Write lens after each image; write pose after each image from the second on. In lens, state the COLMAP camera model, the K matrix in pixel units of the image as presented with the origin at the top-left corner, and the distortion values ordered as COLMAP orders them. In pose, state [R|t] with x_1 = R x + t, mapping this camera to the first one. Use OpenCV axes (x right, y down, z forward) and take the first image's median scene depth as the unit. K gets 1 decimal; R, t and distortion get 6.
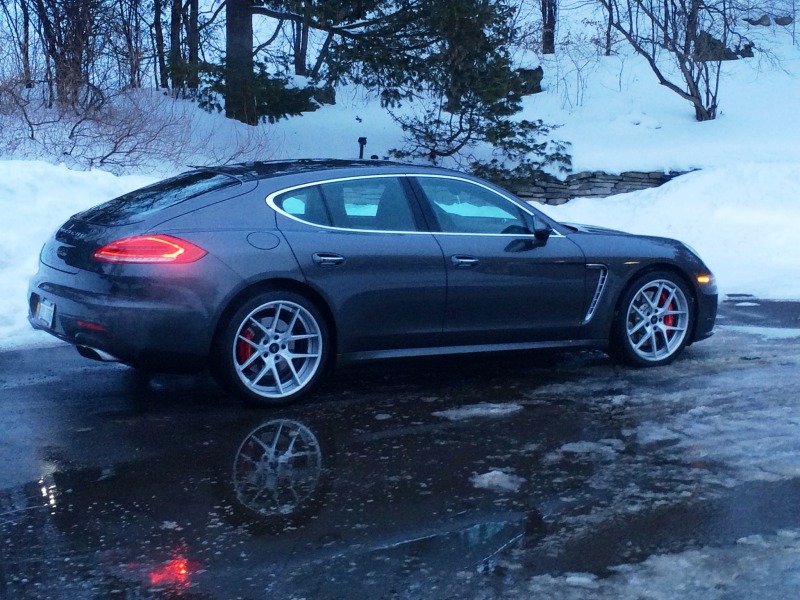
lens RADIAL K [[1315.1, 0, 400.5], [0, 1315.1, 300.6], [0, 0, 1]] dist [-0.040436, 0.000000]
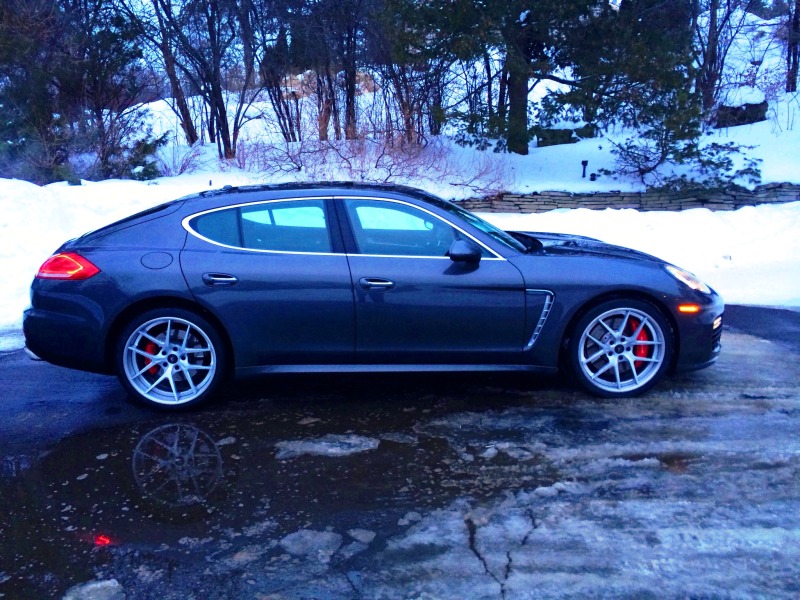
lens RADIAL K [[683.5, 0, 398.8], [0, 683.5, 297.2], [0, 0, 1]] dist [0.011207, -0.013909]
pose [[0.875574, 0.065087, -0.478680, 0.283616], [-0.032448, 0.996568, 0.076153, -0.053982], [0.481993, -0.051146, 0.874681, 0.491642]]
